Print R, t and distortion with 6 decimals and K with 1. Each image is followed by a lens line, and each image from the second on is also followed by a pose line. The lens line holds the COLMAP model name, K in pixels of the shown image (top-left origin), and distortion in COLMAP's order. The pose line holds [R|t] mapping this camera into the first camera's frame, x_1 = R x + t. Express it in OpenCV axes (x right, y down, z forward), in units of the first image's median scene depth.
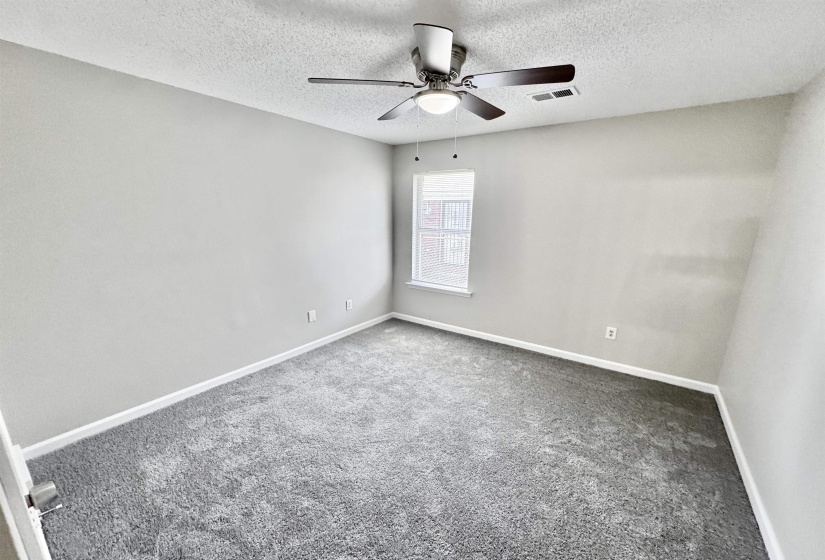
lens RADIAL K [[329.5, 0, 413.4], [0, 329.5, 290.4], [0, 0, 1]] dist [-0.000953, -0.000198]
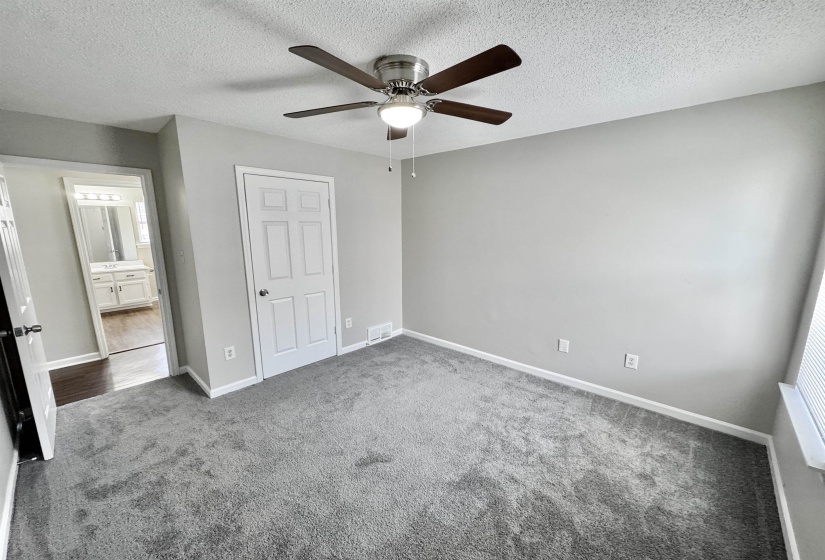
lens RADIAL K [[329.5, 0, 413.4], [0, 329.5, 290.4], [0, 0, 1]] dist [-0.000953, -0.000198]
pose [[-0.125210, 0.185433, -0.974647, 0.728150], [-0.228874, 0.950482, 0.210238, -0.198811], [0.965370, 0.249396, -0.076569, 0.822848]]
